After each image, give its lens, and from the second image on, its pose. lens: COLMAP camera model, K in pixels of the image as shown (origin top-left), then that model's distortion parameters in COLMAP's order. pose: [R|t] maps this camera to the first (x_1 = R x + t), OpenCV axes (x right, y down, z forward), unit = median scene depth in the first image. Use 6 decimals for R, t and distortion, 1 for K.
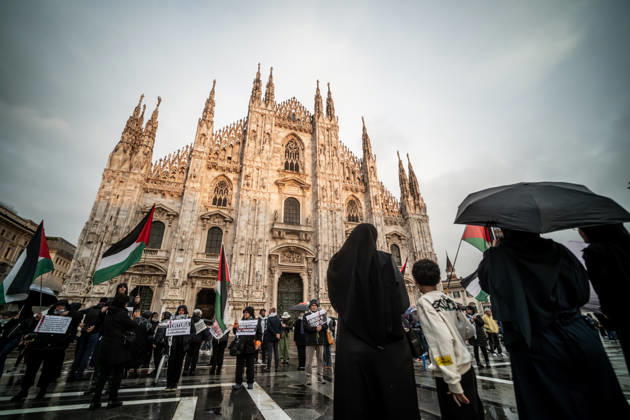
lens RADIAL K [[275.1, 0, 311.0], [0, 275.1, 208.6], [0, 0, 1]] dist [-0.027083, 0.012332]
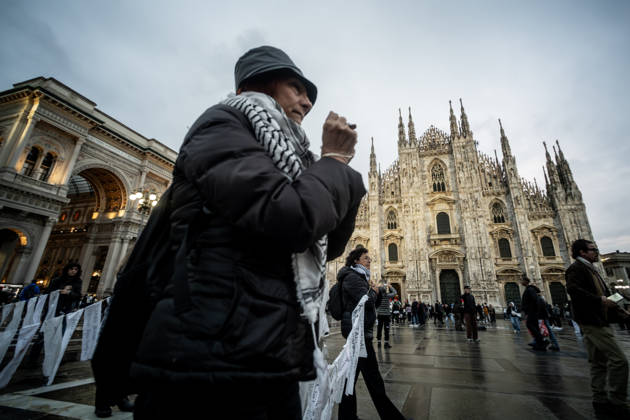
lens RADIAL K [[313.5, 0, 331.2], [0, 313.5, 183.4], [0, 0, 1]] dist [-0.012956, 0.006384]
pose [[0.789790, -0.199798, -0.579925, 0.406980], [0.224363, 0.974043, -0.030024, -0.244919], [0.570871, -0.106401, 0.814116, -0.523243]]
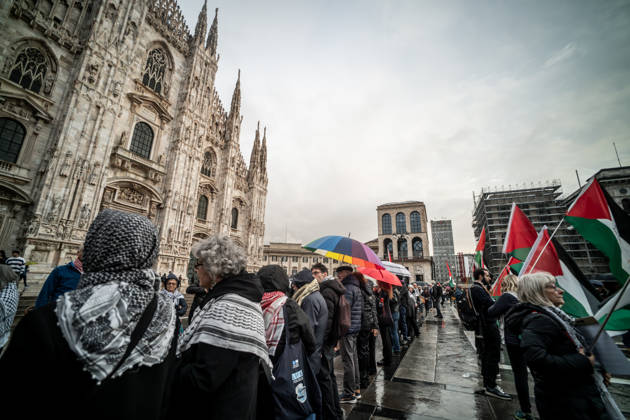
lens RADIAL K [[275.1, 0, 312.3], [0, 275.1, 211.6], [0, 0, 1]] dist [-0.027083, 0.012332]
pose [[0.688561, 0.222158, 0.690311, -0.217203], [-0.330639, 0.943394, 0.026196, 0.020201], [-0.645416, -0.246281, 0.723038, 0.057067]]
